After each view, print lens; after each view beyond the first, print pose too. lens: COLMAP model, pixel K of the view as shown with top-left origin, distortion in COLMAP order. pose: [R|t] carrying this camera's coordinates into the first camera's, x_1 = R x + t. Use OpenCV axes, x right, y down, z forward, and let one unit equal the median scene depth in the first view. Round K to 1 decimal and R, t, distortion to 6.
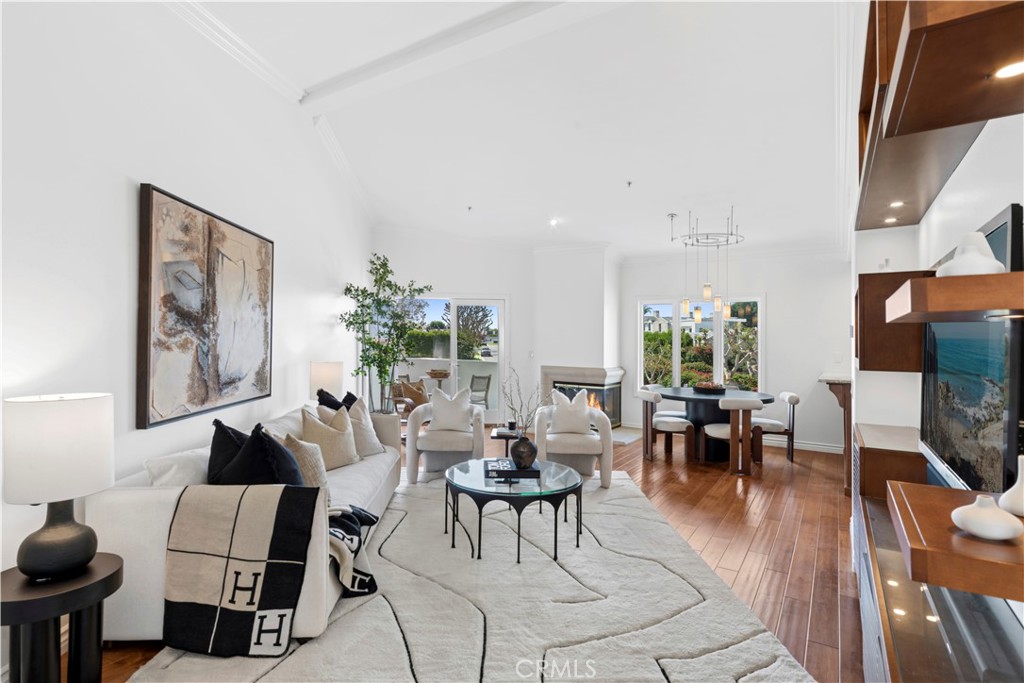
lens RADIAL K [[488.4, 0, 512.0], [0, 488.4, 341.5], [0, 0, 1]] dist [0.002585, 0.000274]
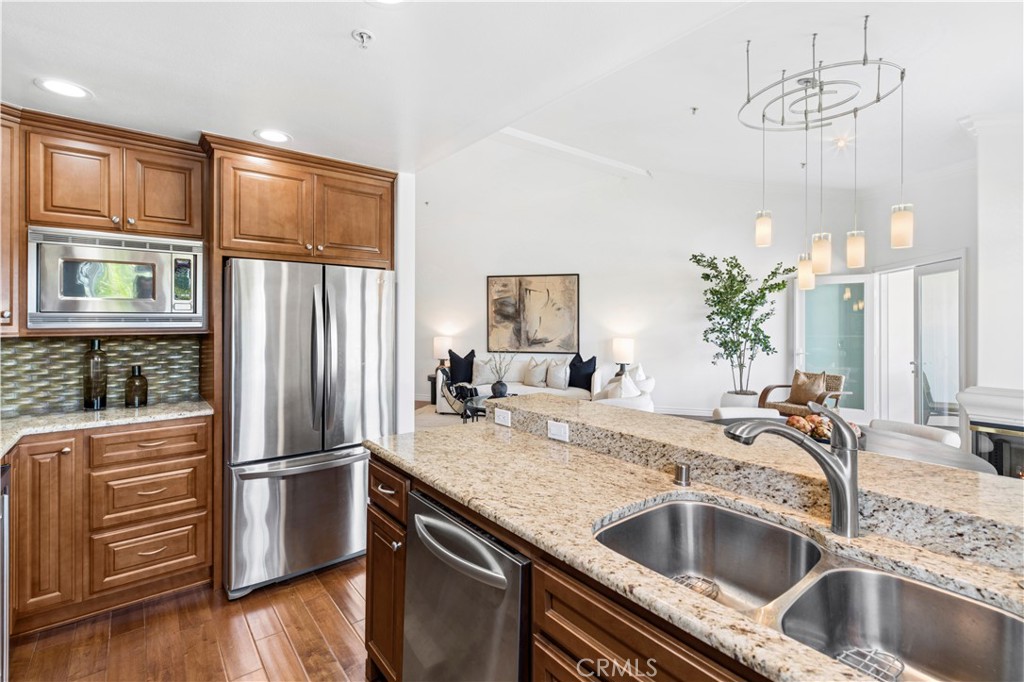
lens RADIAL K [[474.1, 0, 515.1], [0, 474.1, 320.8], [0, 0, 1]] dist [0.000095, 0.000052]
pose [[-0.303789, -0.009664, -0.952690, 1.380356], [-0.004301, 0.999952, -0.008772, -0.000907], [0.952730, 0.001433, -0.303816, 1.343069]]
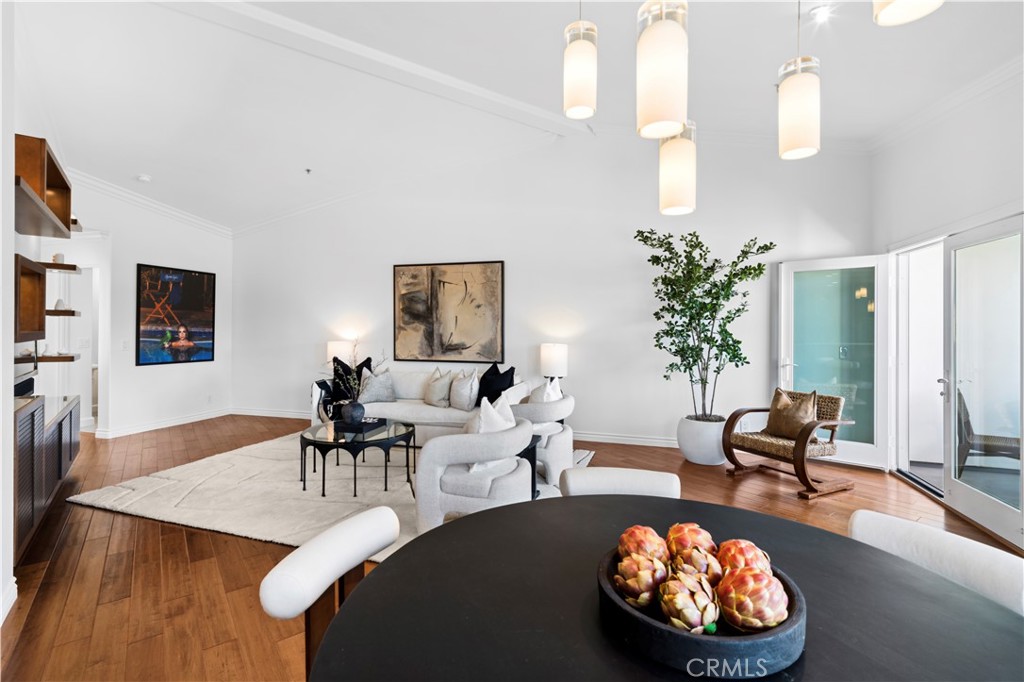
lens RADIAL K [[483.3, 0, 509.1], [0, 483.3, 328.2], [0, 0, 1]] dist [-0.001126, -0.000140]
pose [[-0.336073, -0.011384, -0.941767, 0.913203], [-0.008052, 0.999925, -0.009213, 0.016972], [0.941802, 0.004487, -0.336139, 1.532895]]
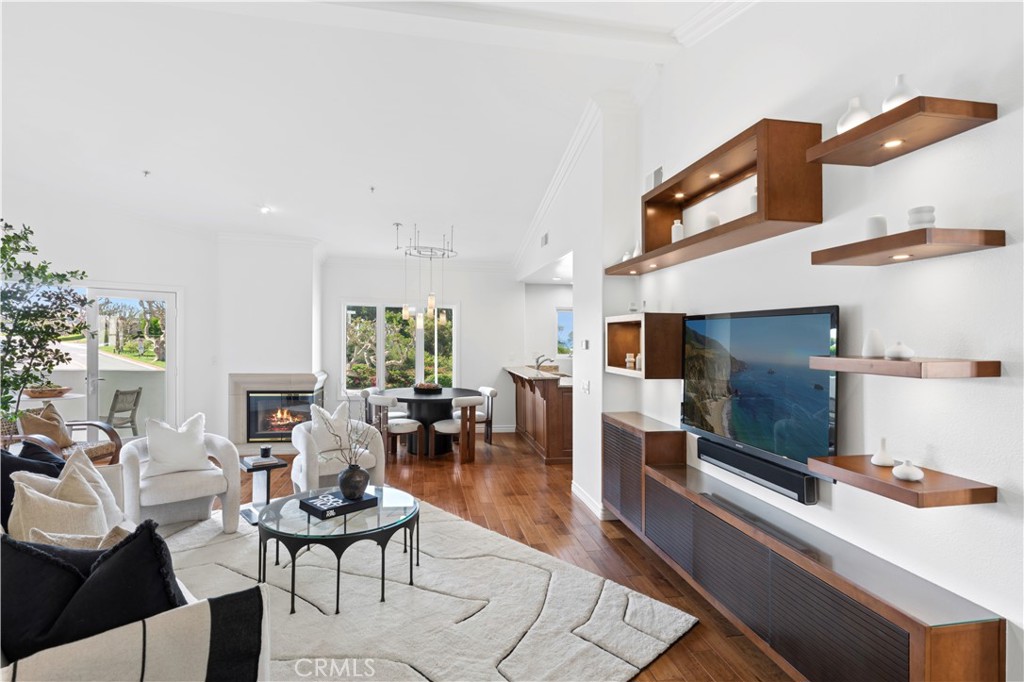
lens RADIAL K [[488.4, 0, 512.0], [0, 488.4, 341.0], [0, 0, 1]] dist [0.002585, 0.000274]
pose [[0.748505, -0.008546, 0.663075, -0.297664], [-0.000277, 0.999913, 0.013200, -0.040759], [-0.663130, -0.010064, 0.748437, 0.100023]]
